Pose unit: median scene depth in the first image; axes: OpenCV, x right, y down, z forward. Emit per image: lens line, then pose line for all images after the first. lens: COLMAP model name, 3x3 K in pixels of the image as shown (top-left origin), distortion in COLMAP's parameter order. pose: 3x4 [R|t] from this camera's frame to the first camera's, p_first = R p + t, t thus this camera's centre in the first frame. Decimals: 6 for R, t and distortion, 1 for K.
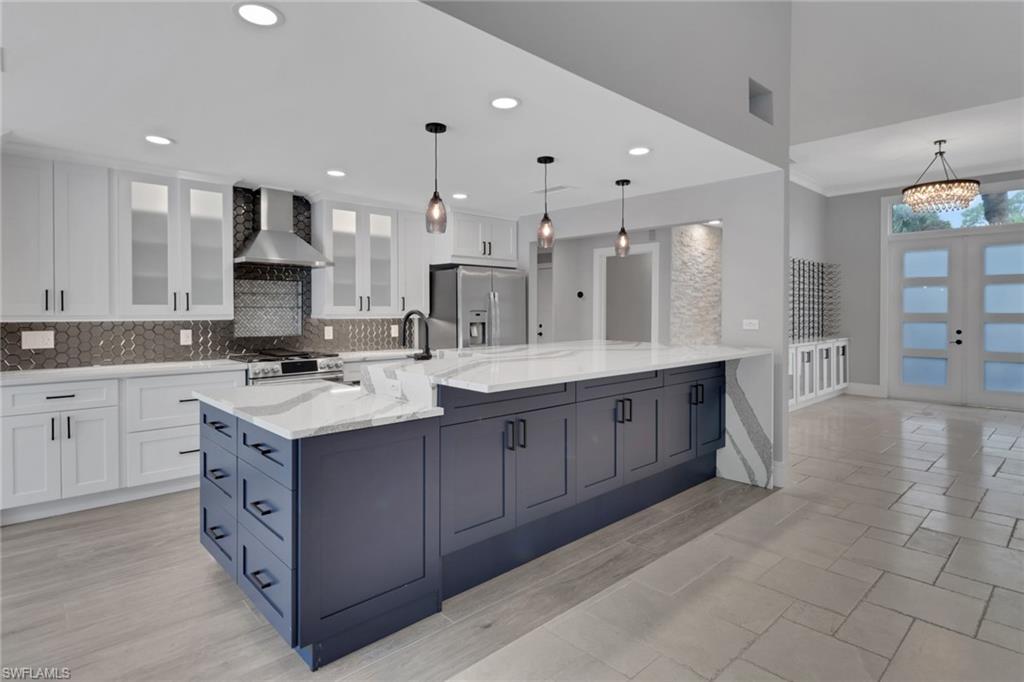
lens RADIAL K [[535.6, 0, 517.6], [0, 535.6, 319.1], [0, 0, 1]] dist [-0.002697, -0.001059]
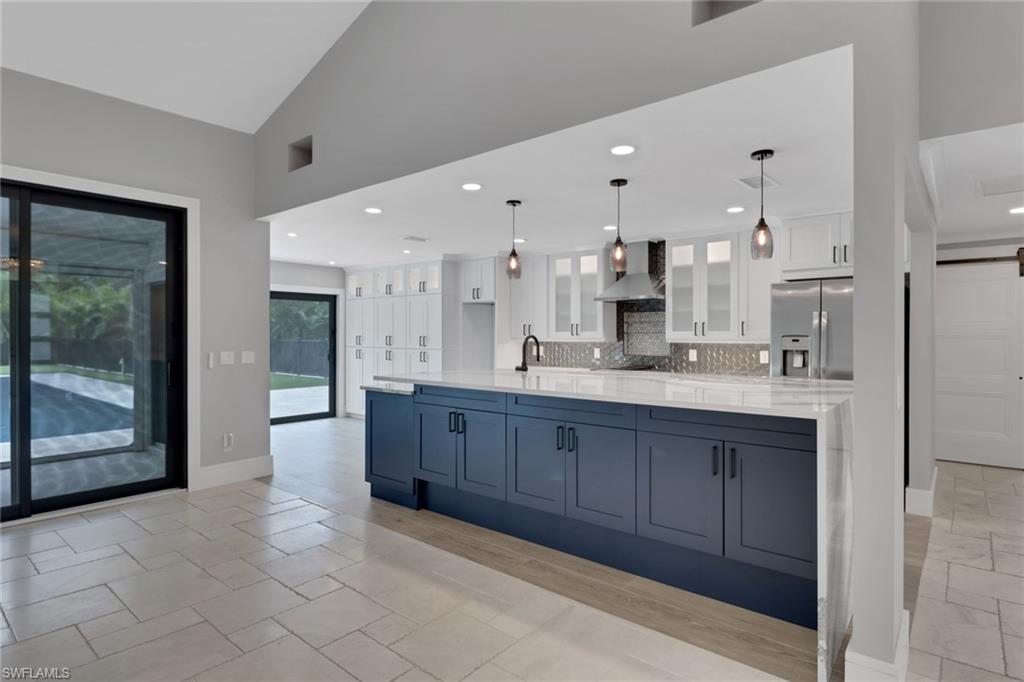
lens RADIAL K [[539.5, 0, 512.0], [0, 539.5, 341.0], [0, 0, 1]] dist [-0.001699, -0.000454]
pose [[0.113495, 0.009759, -0.993491, 0.835316], [-0.016012, 0.999840, 0.007993, -0.008462], [0.993410, 0.015001, 0.113633, 0.571678]]
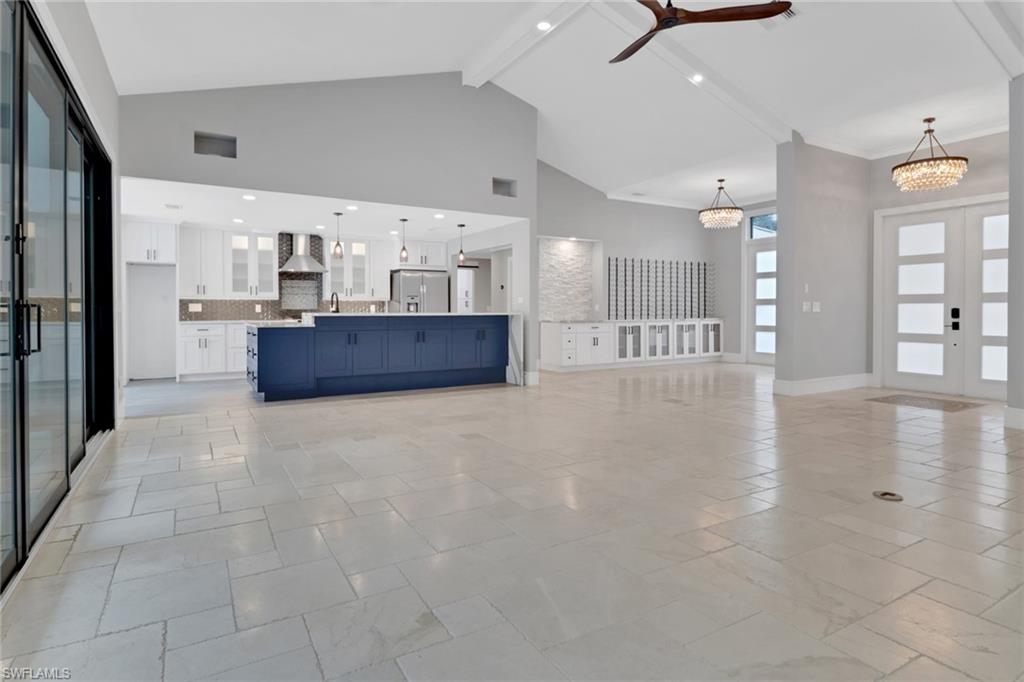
lens RADIAL K [[543.7, 0, 519.4], [0, 543.7, 329.0], [0, 0, 1]] dist [0.003433, -0.000297]
pose [[0.977431, 0.006232, -0.211162, 0.771055], [-0.002364, 0.999825, 0.018565, 0.069672], [0.211240, -0.017647, 0.977275, -0.798525]]
